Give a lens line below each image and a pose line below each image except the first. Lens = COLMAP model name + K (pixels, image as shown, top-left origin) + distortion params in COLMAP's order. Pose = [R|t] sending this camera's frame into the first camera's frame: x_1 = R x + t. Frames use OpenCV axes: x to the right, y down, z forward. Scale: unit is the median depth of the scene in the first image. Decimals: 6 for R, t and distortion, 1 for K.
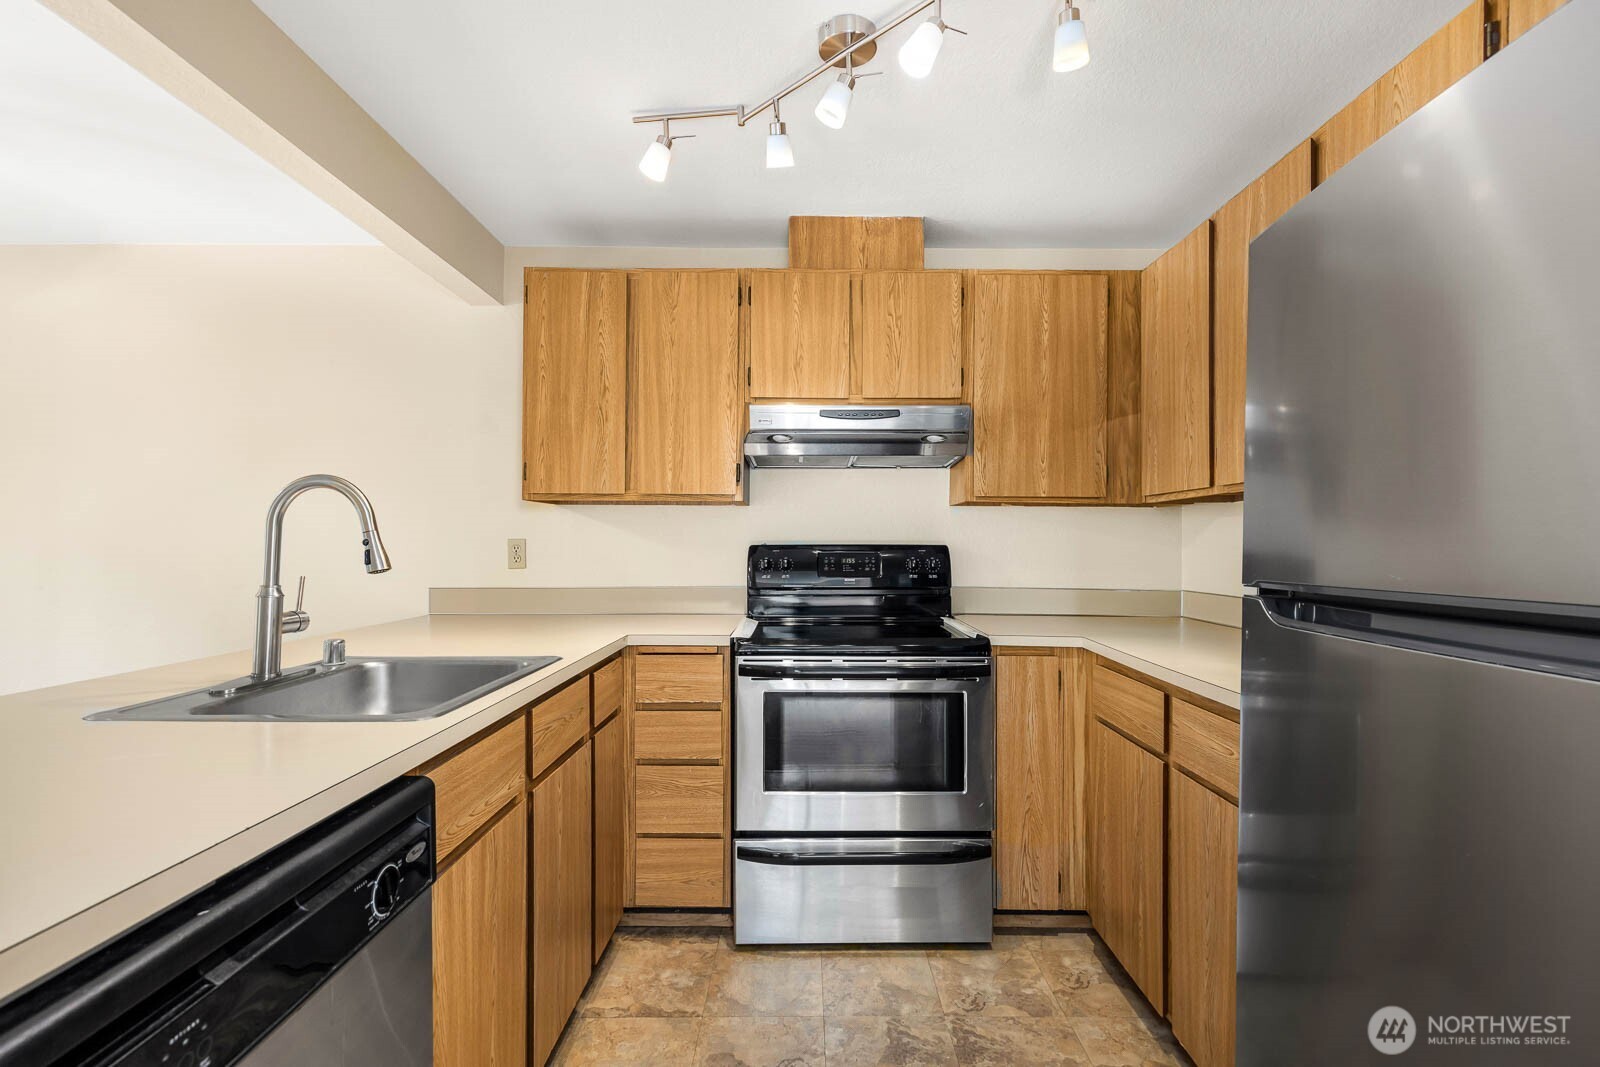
lens RADIAL K [[721.9, 0, 806.5], [0, 721.9, 540.7], [0, 0, 1]] dist [0.012532, -0.002715]
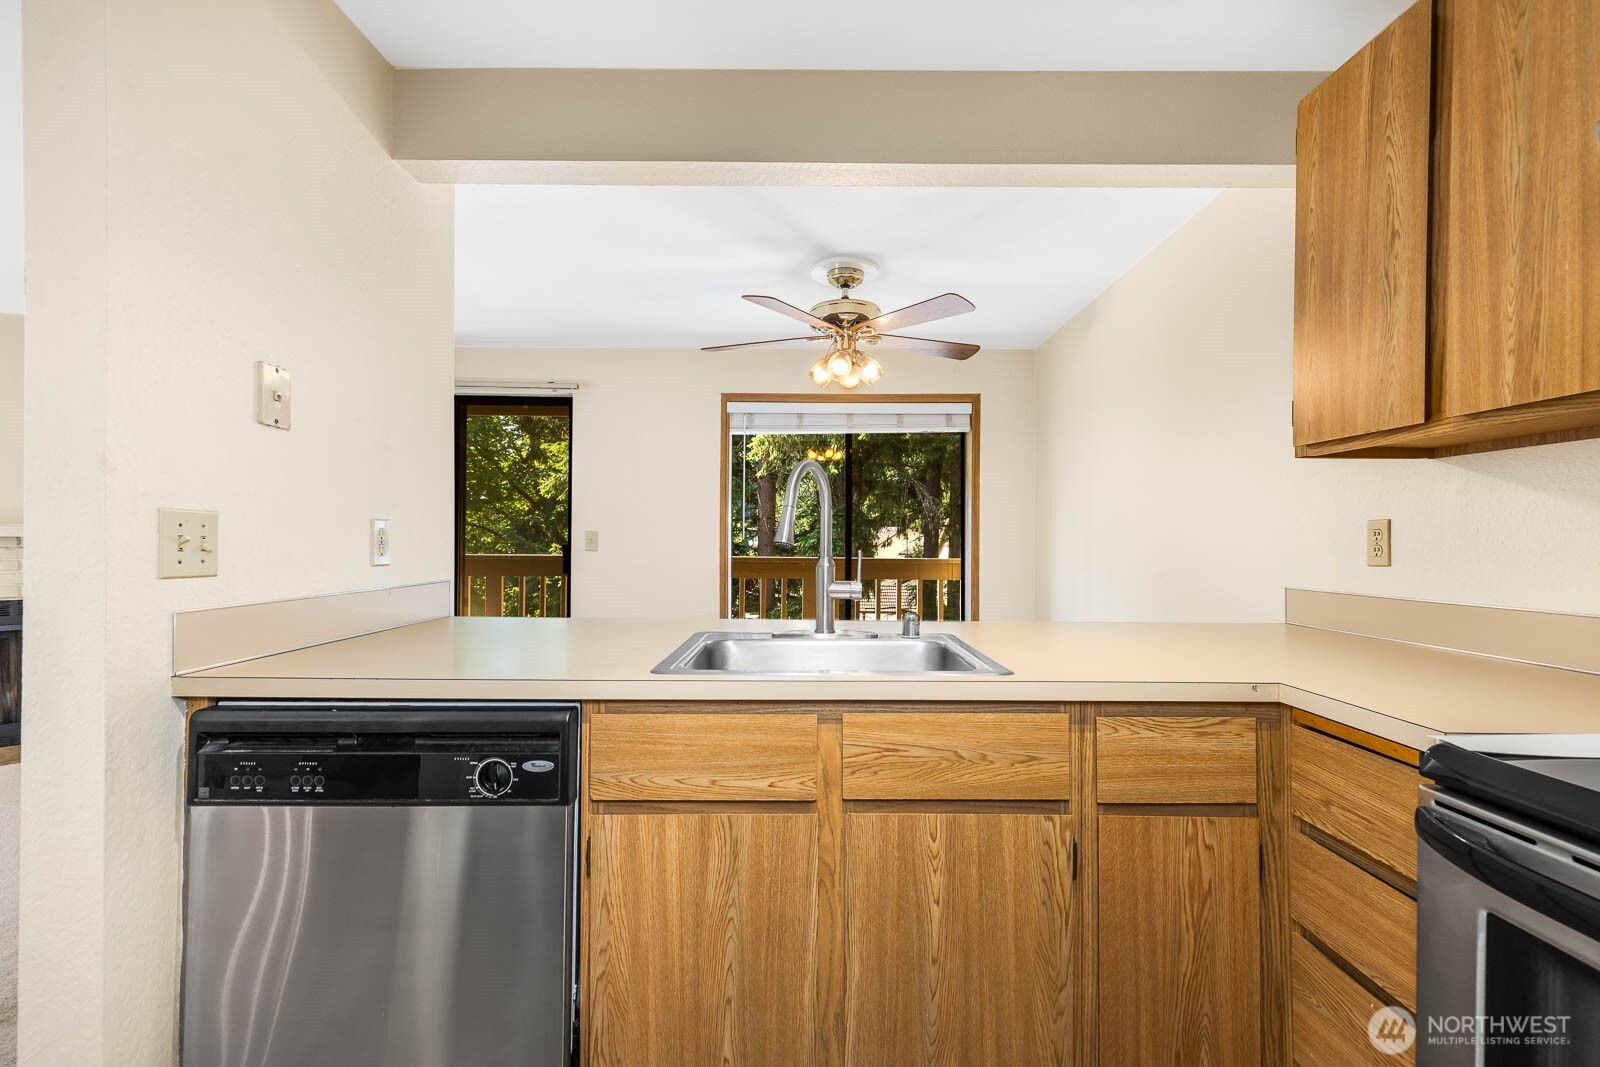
lens RADIAL K [[721.9, 0, 815.5], [0, 721.9, 538.4], [0, 0, 1]] dist [0.012532, -0.002715]
pose [[0.014213, -0.005094, -0.999886, 0.295419], [-0.002671, 0.999983, -0.005133, 0.024278], [0.999895, 0.002744, 0.014200, 0.632715]]
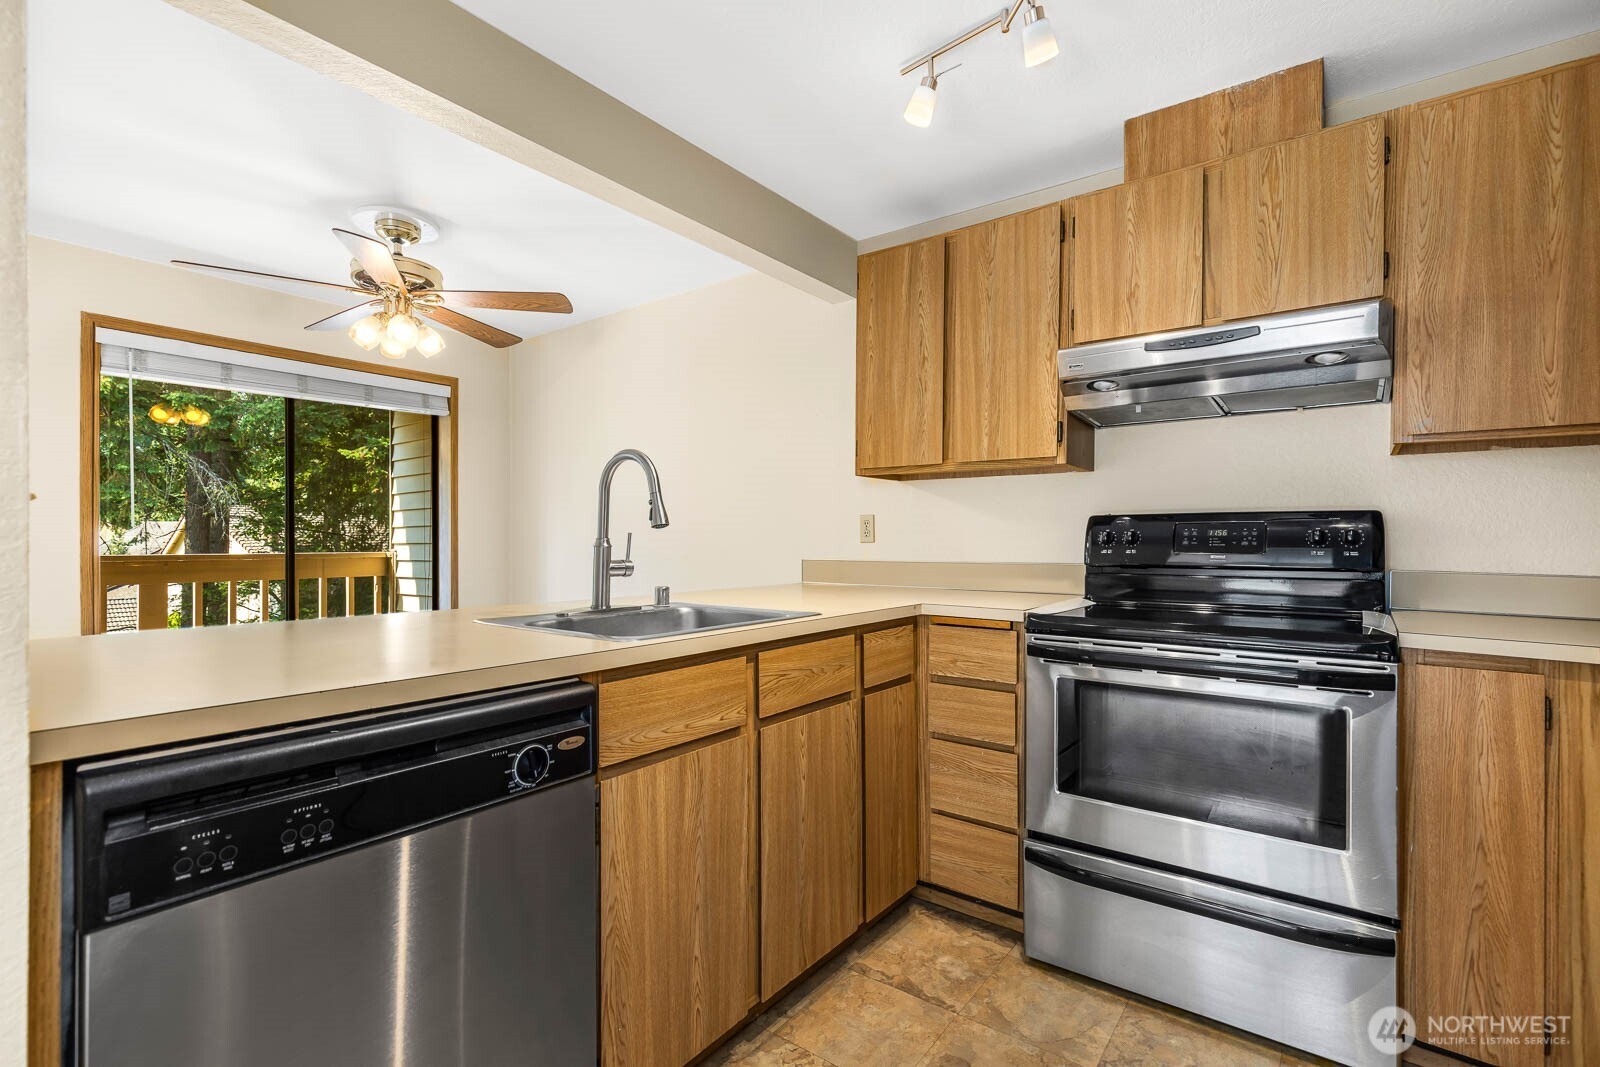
lens RADIAL K [[721.9, 0, 815.1], [0, 721.9, 539.4], [0, 0, 1]] dist [0.012532, -0.002715]
pose [[0.806085, -0.000892, -0.591799, 0.213869], [0.001894, 0.999998, 0.001072, 0.041379], [0.591796, -0.001985, 0.806085, 0.122792]]
